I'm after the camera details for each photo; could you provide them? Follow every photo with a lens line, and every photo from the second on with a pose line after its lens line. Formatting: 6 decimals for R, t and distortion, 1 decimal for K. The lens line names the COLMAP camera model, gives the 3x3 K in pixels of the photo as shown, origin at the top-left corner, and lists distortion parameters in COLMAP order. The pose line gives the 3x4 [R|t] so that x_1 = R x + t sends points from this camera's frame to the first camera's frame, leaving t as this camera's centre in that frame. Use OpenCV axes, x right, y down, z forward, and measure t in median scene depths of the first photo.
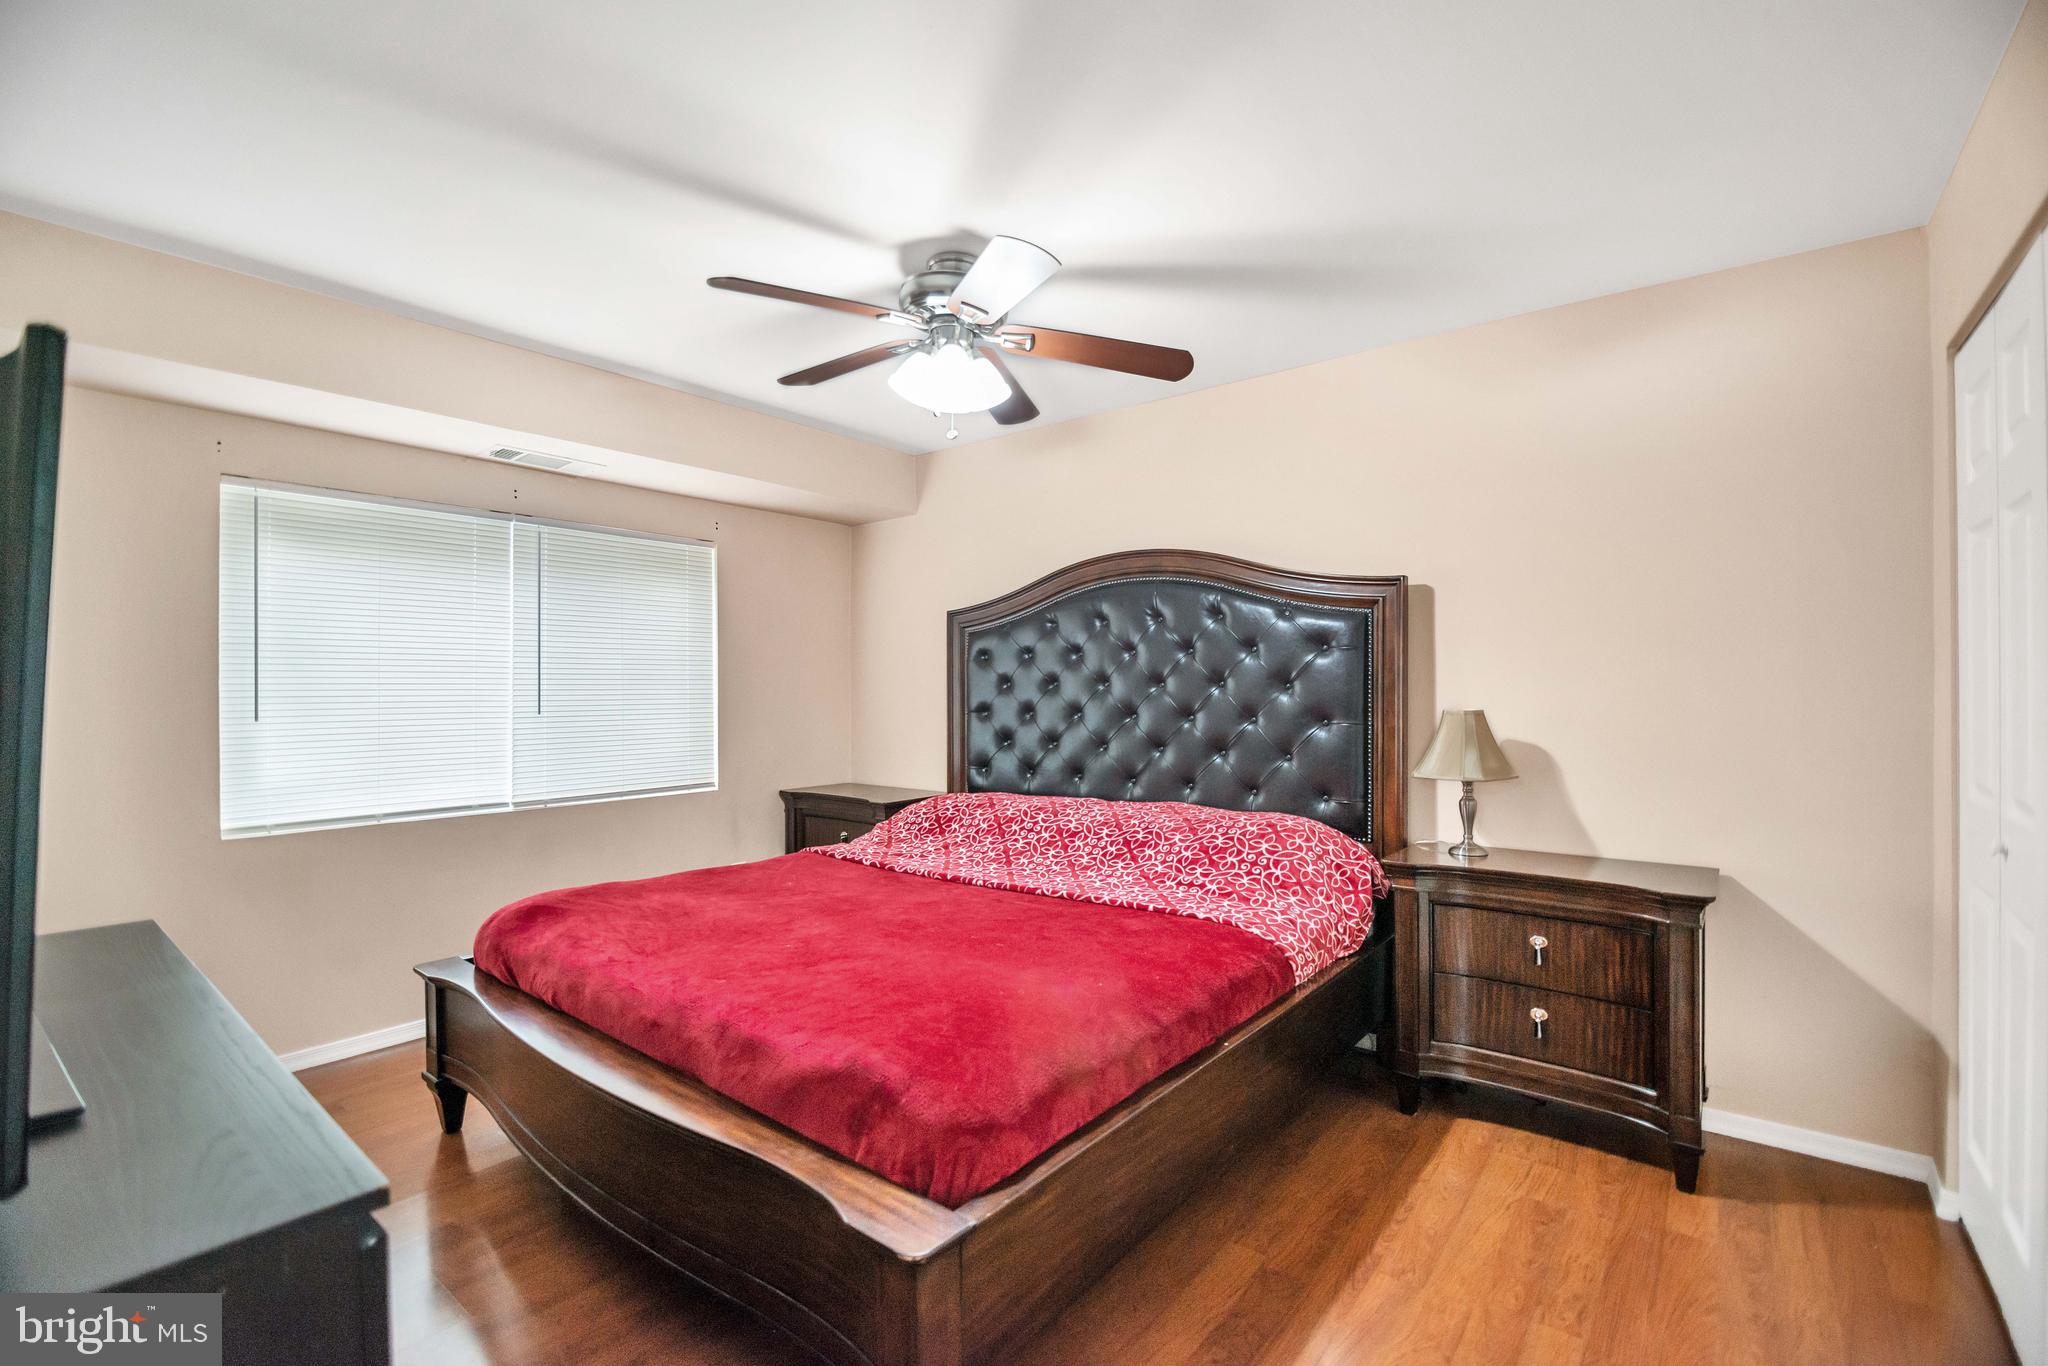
lens RADIAL K [[864.0, 0, 1028.1], [0, 864.0, 694.4], [0, 0, 1]] dist [-0.000717, -0.000124]
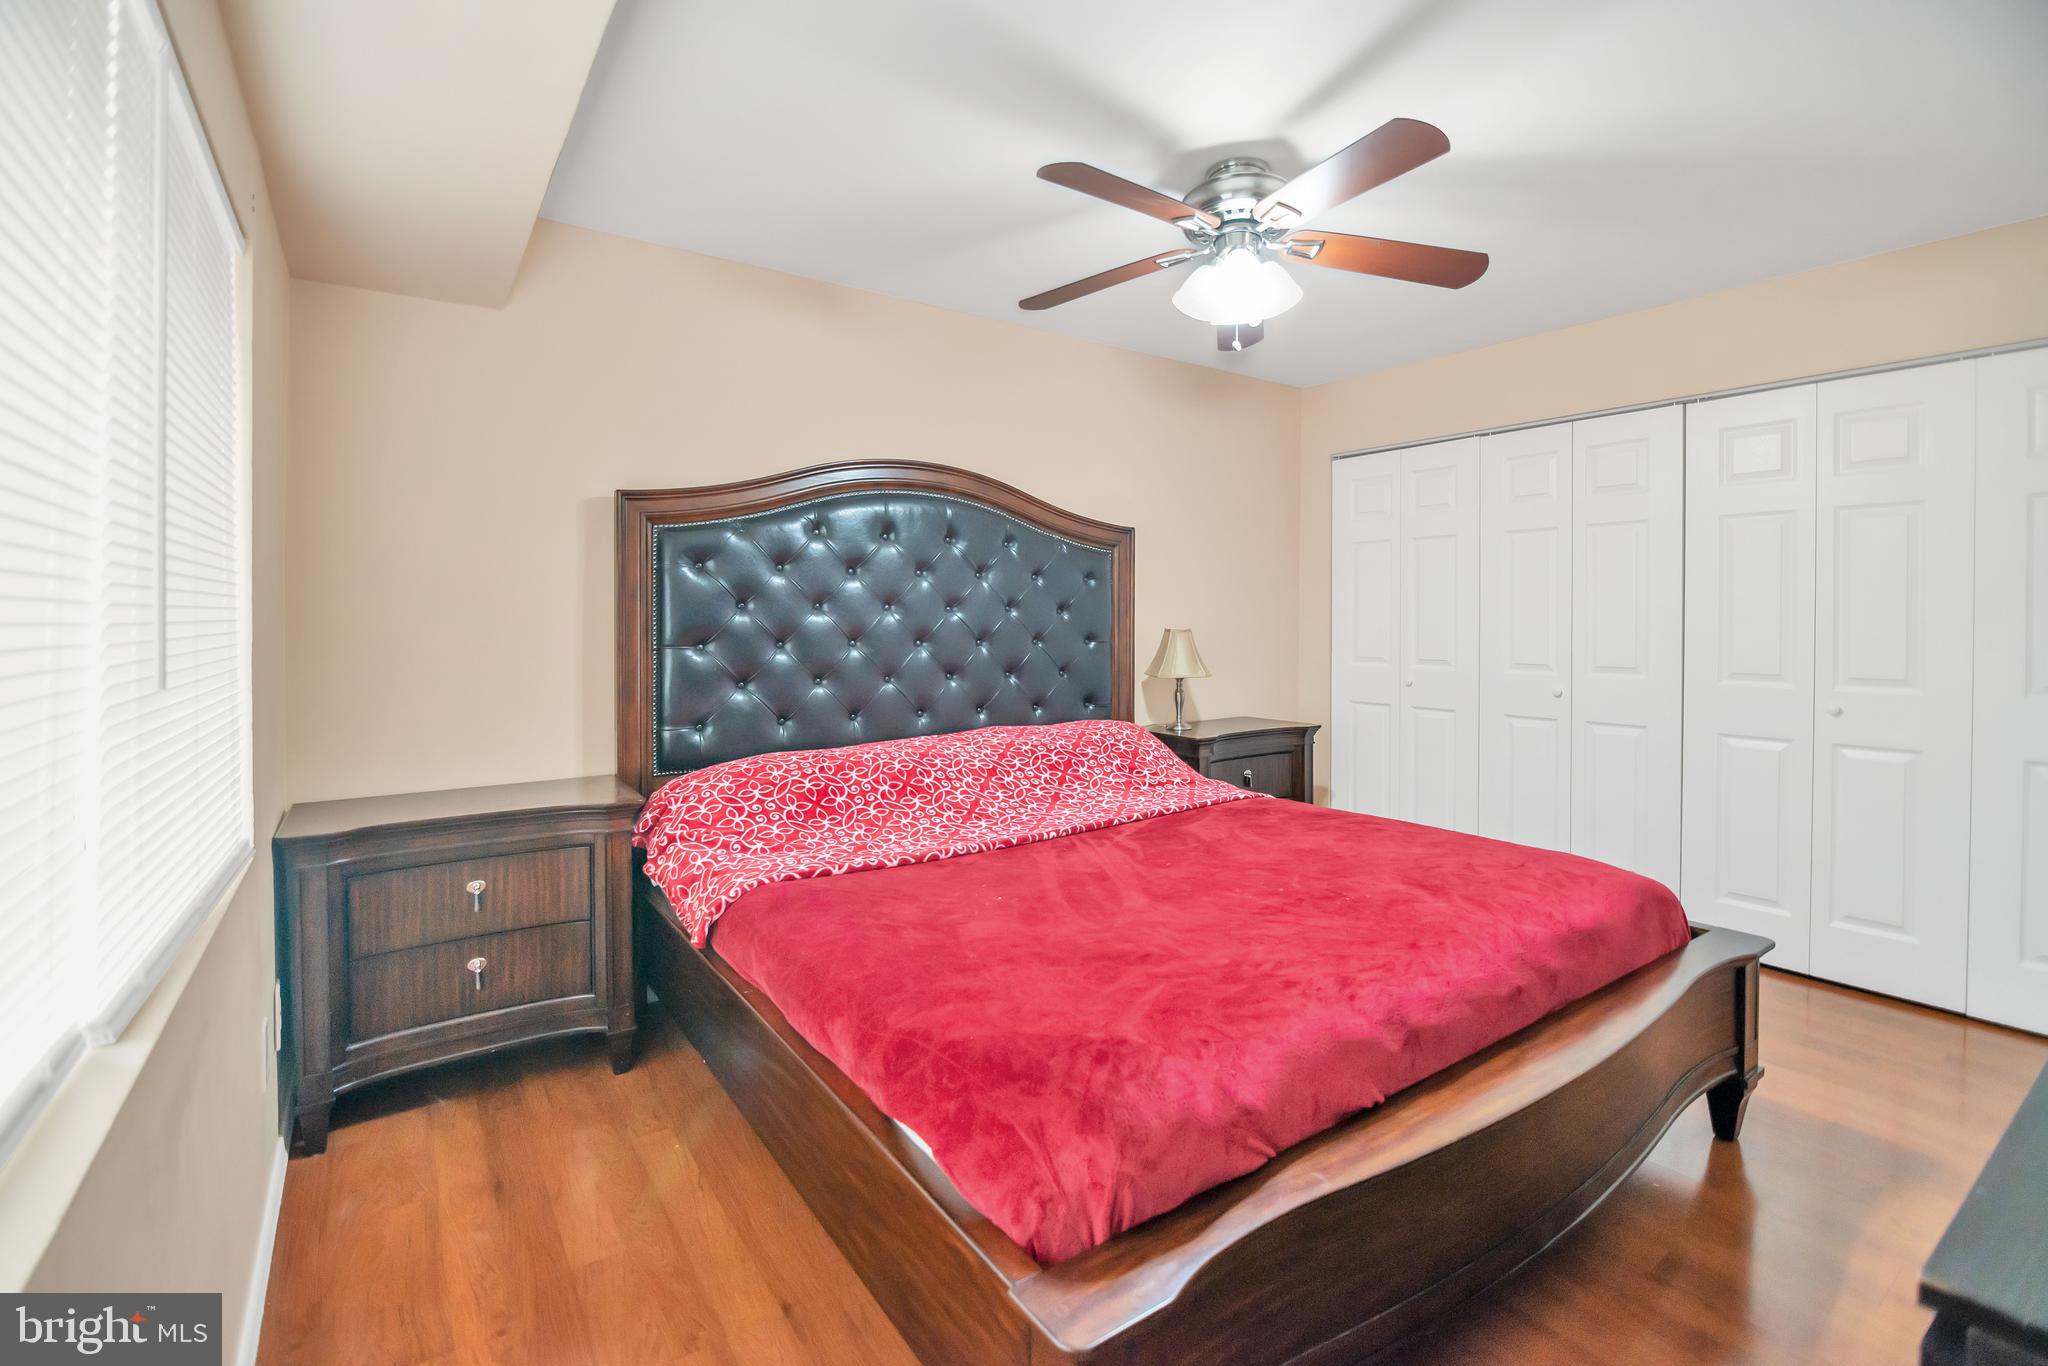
lens RADIAL K [[909.7, 0, 1028.5], [0, 909.7, 611.7], [0, 0, 1]] dist [-0.003786, -0.000437]
pose [[0.265373, 0.013936, 0.964045, -0.680777], [-0.003138, 0.999903, -0.013591, 0.009062], [-0.964141, 0.000581, 0.265391, 0.580547]]
